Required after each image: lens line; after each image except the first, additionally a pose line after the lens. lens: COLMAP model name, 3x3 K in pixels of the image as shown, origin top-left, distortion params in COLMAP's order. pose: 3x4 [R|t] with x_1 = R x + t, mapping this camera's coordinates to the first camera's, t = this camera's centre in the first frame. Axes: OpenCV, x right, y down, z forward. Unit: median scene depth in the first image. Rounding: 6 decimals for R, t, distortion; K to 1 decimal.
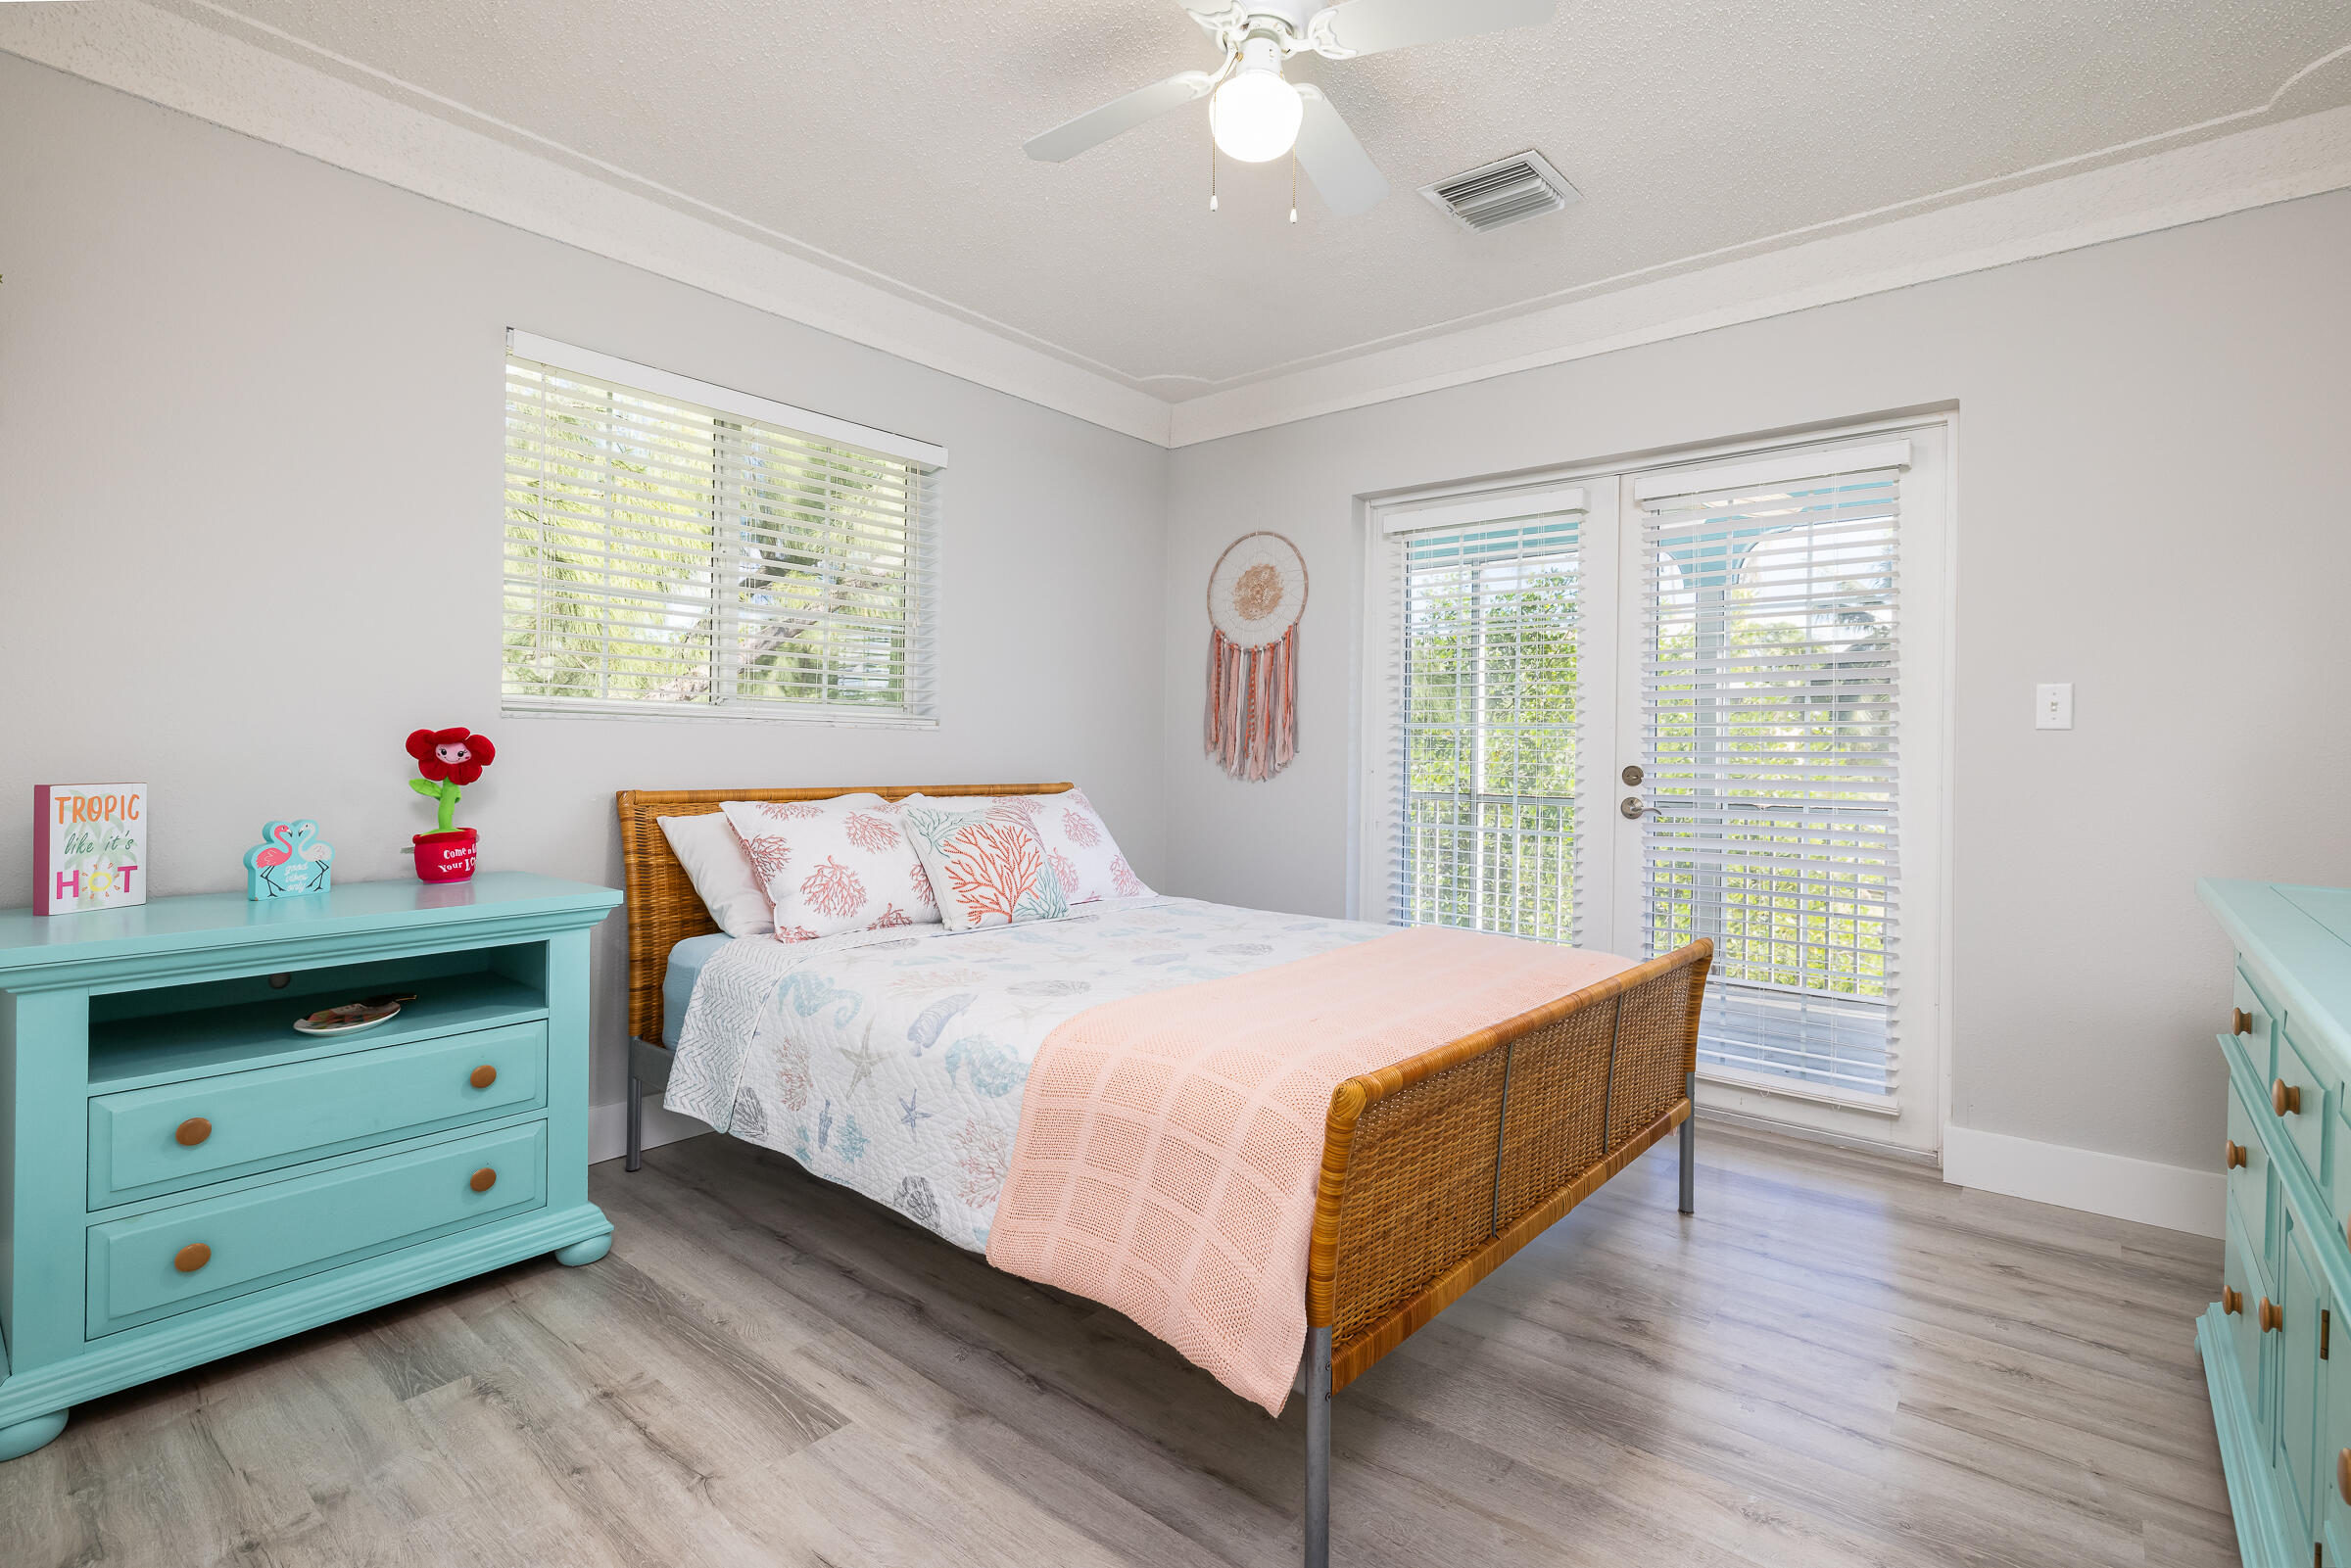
lens RADIAL K [[1081.6, 0, 1178.2], [0, 1081.6, 736.7], [0, 0, 1]] dist [-0.000400, -0.000008]
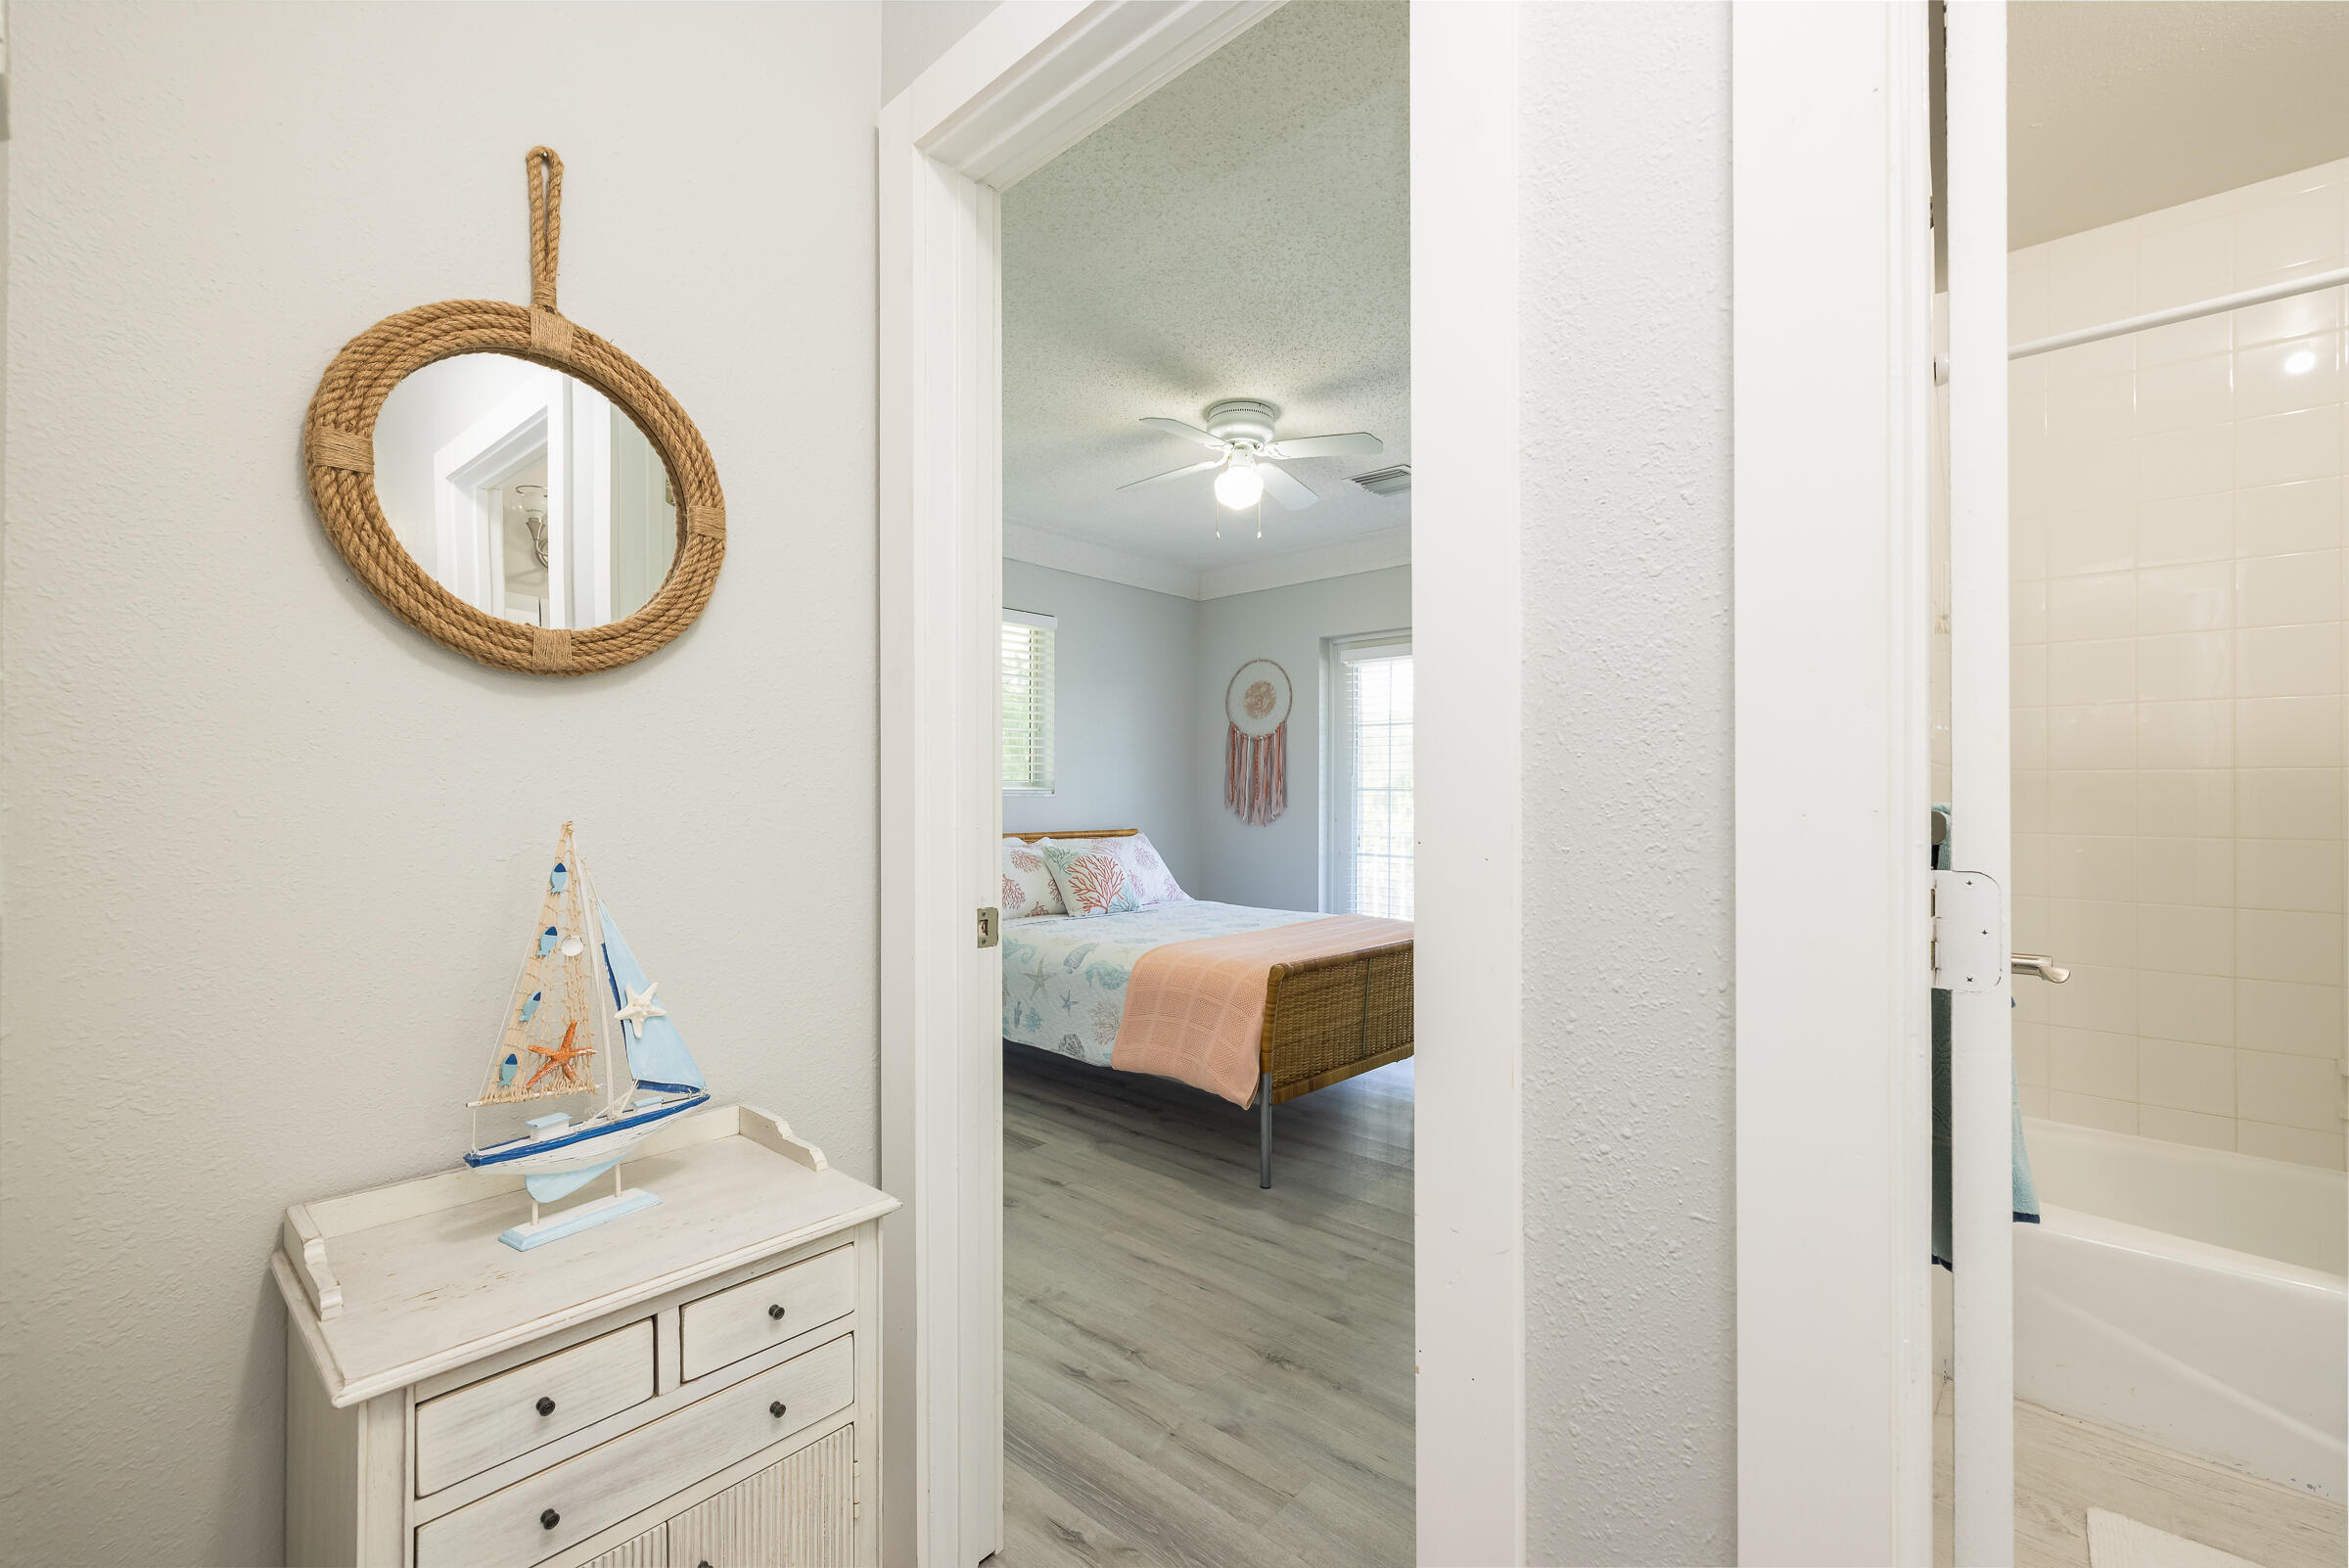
lens RADIAL K [[993.4, 0, 1167.4], [0, 993.4, 764.0], [0, 0, 1]] dist [-0.000215, 0.000013]
pose [[0.998817, -0.011627, -0.047221, 0.016255], [0.010877, 0.999811, -0.016092, -0.036564], [0.047400, 0.015559, 0.998755, -0.570853]]
